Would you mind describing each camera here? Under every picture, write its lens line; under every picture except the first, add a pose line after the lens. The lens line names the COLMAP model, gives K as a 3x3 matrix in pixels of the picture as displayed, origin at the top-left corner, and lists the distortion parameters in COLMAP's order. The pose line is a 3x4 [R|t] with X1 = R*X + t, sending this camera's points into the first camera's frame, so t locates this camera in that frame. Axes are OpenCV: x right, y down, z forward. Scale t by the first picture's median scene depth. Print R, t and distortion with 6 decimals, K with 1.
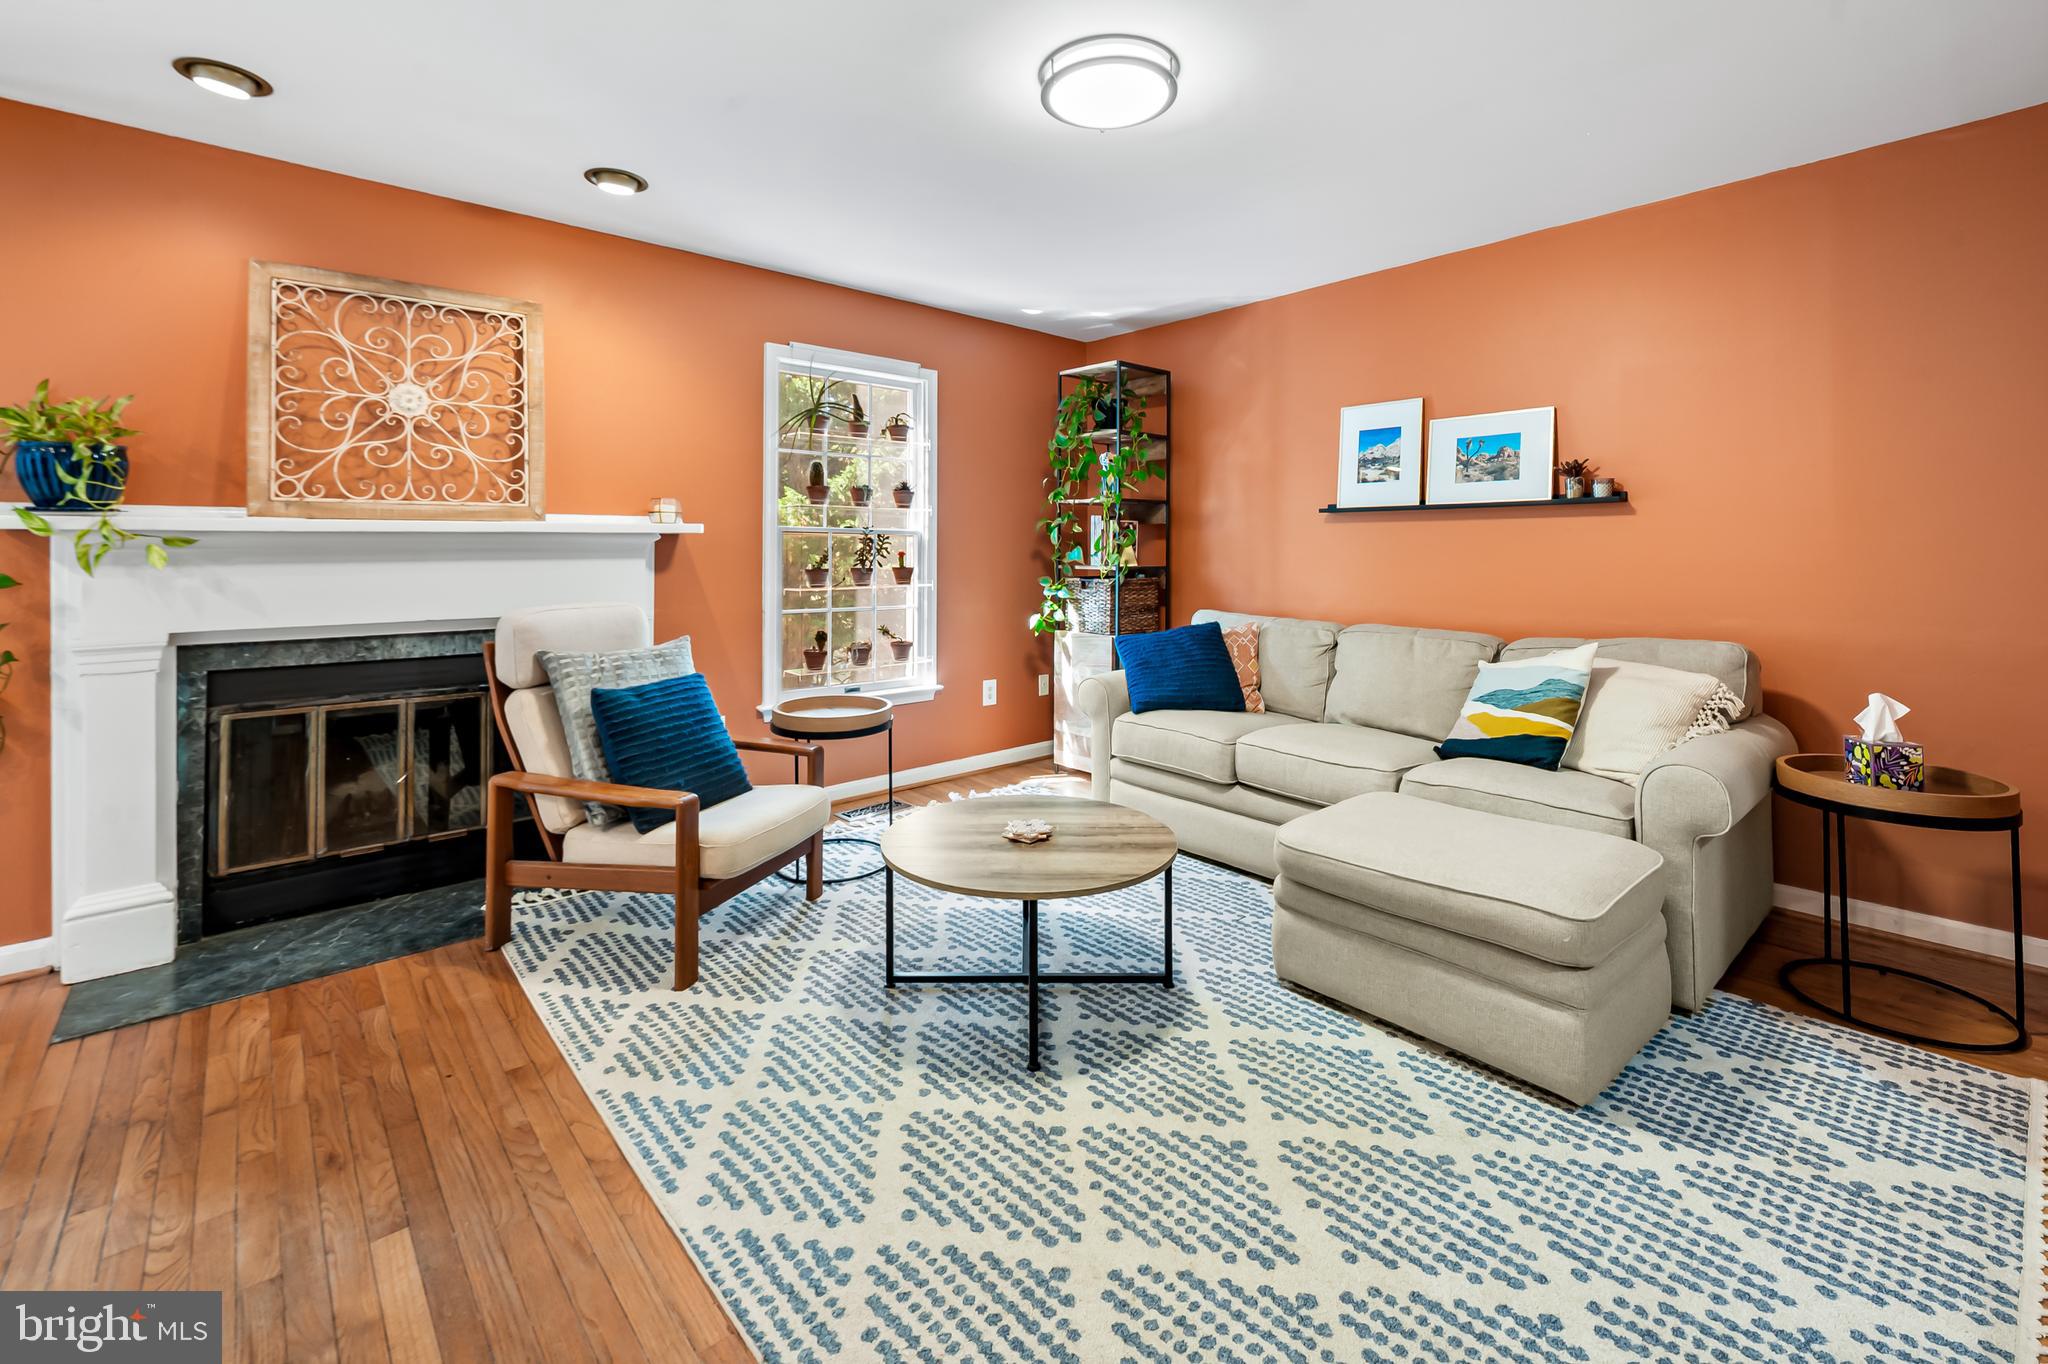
lens RADIAL K [[868.4, 0, 1039.7], [0, 868.4, 534.1], [0, 0, 1]] dist [-0.007754, 0.001446]
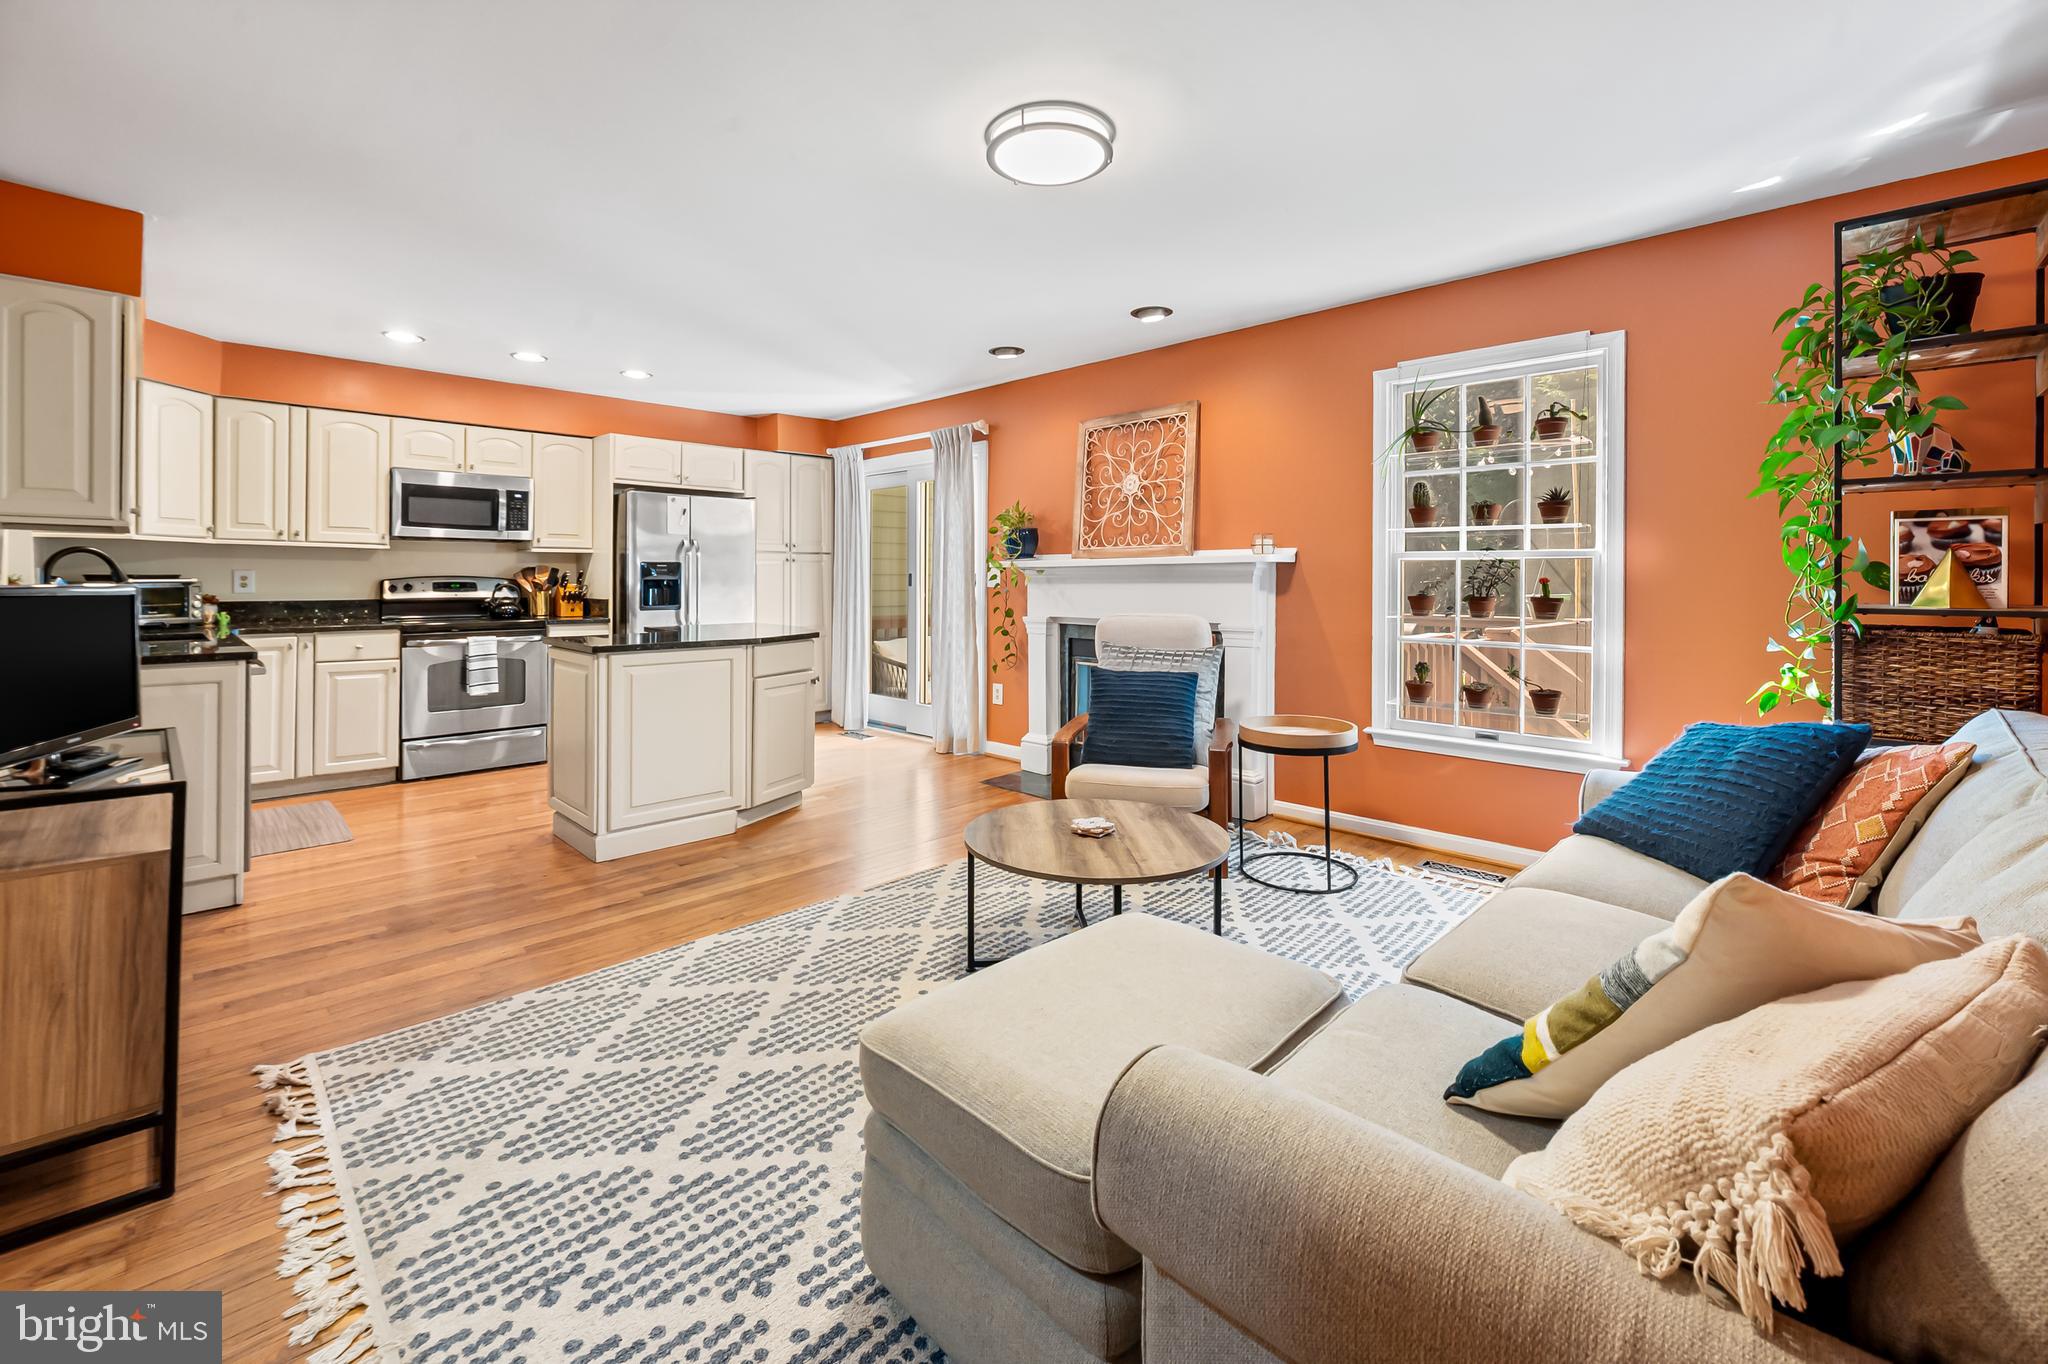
lens RADIAL K [[855.6, 0, 999.9], [0, 855.6, 573.6], [0, 0, 1]] dist [0.000433, -0.000660]
pose [[0.054566, -0.001579, -0.998509, 0.985376], [0.019700, 0.999806, -0.000504, 0.010665], [0.998316, -0.019643, 0.054586, 0.747595]]
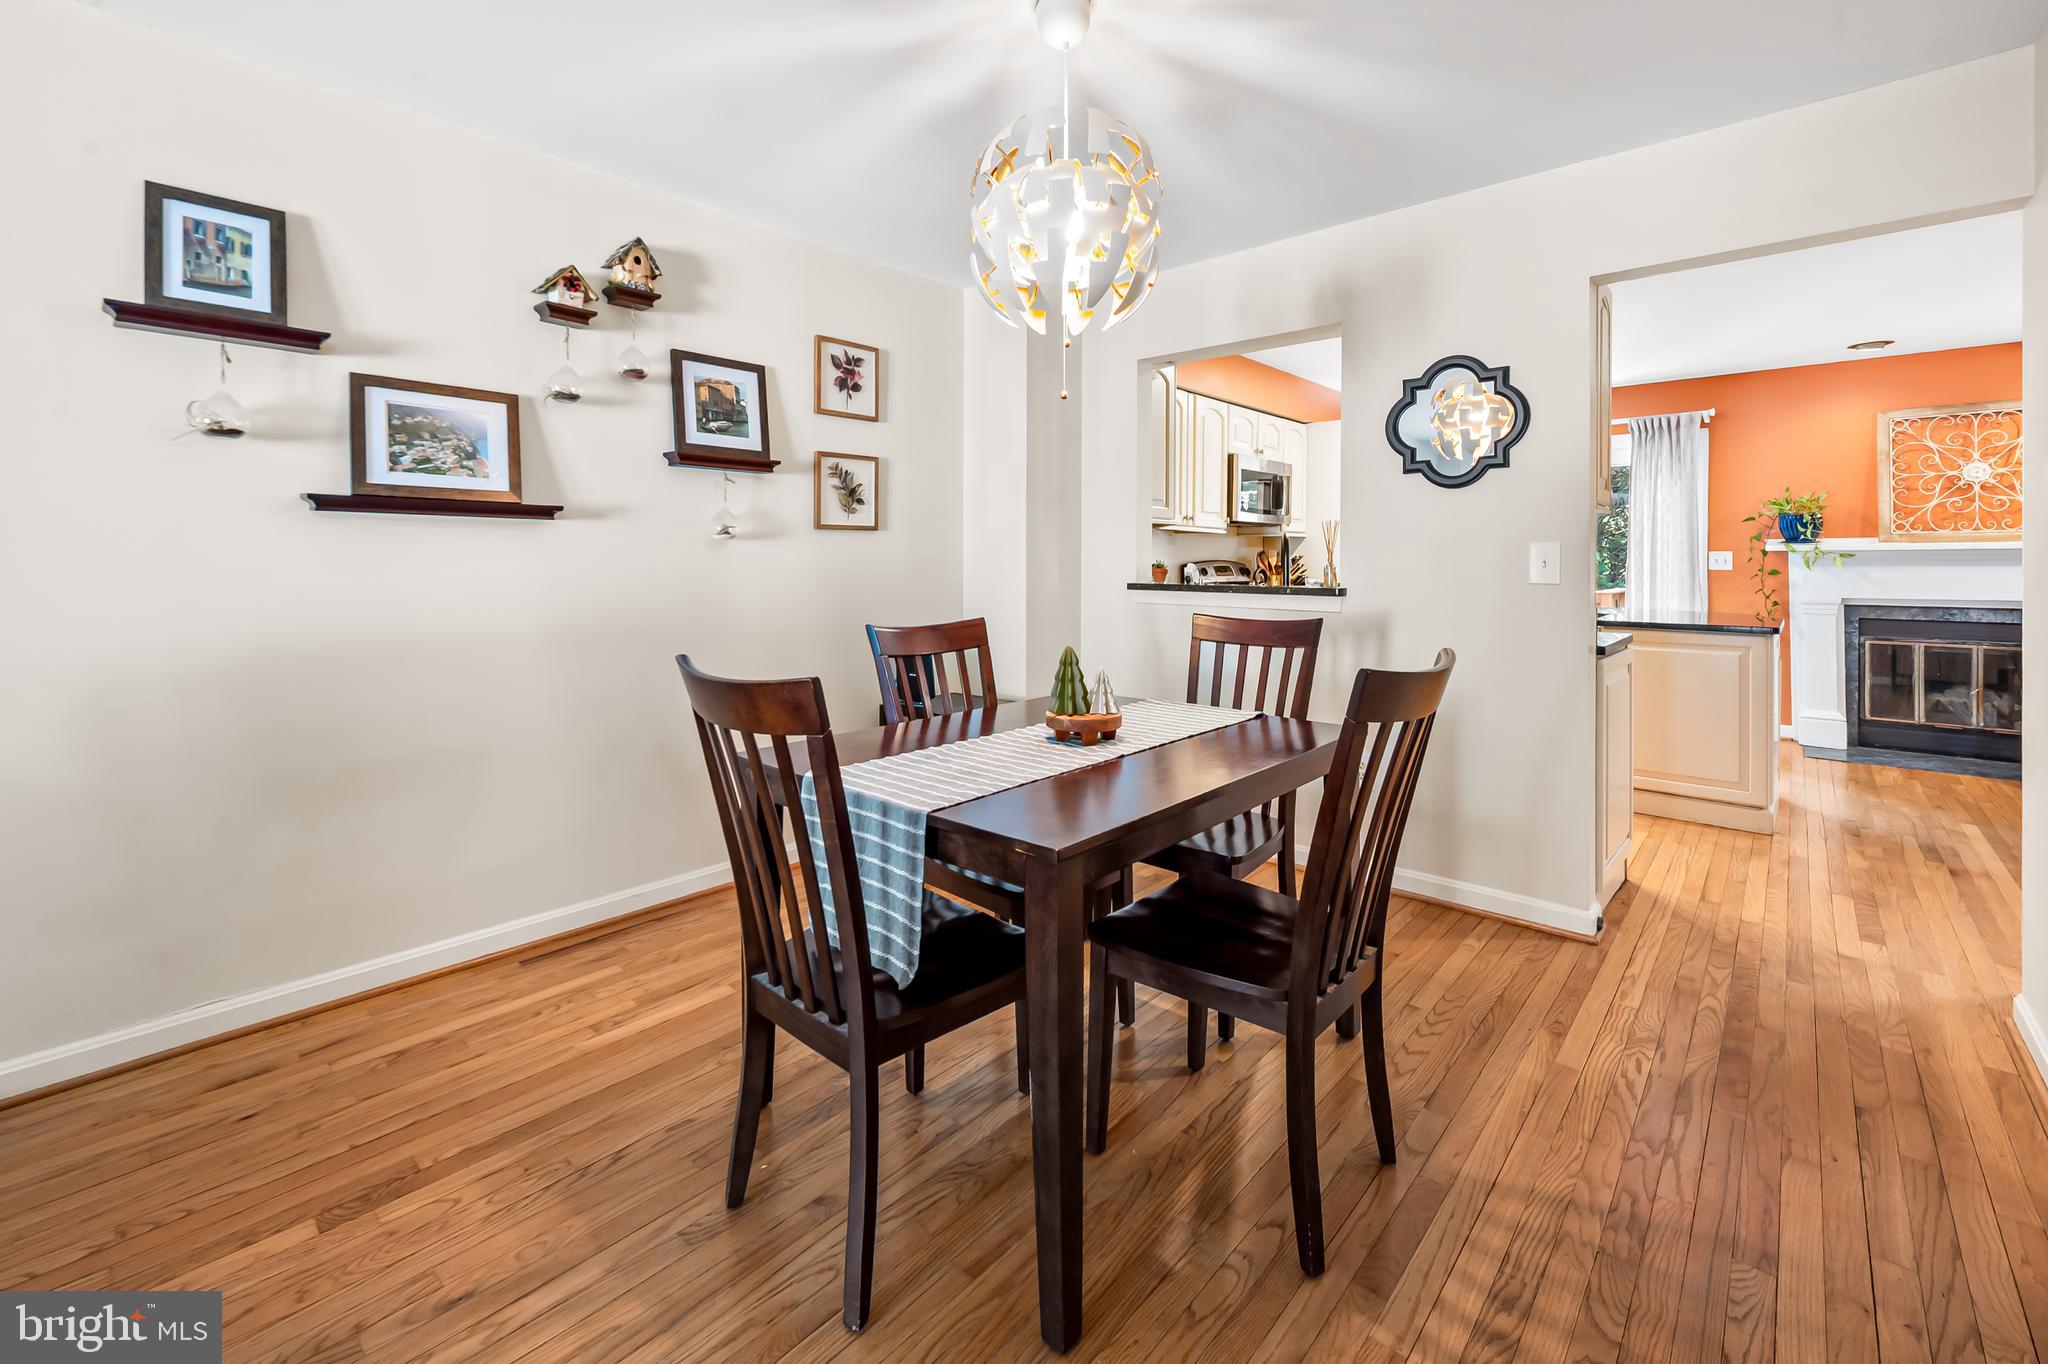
lens RADIAL K [[855.6, 0, 1014.2], [0, 855.6, 561.2], [0, 0, 1]] dist [0.000433, -0.000660]
pose [[0.083624, 0.004631, -0.996487, 0.908078], [0.021934, 0.999738, 0.006487, -0.034525], [0.996256, -0.022399, 0.083500, -1.185699]]
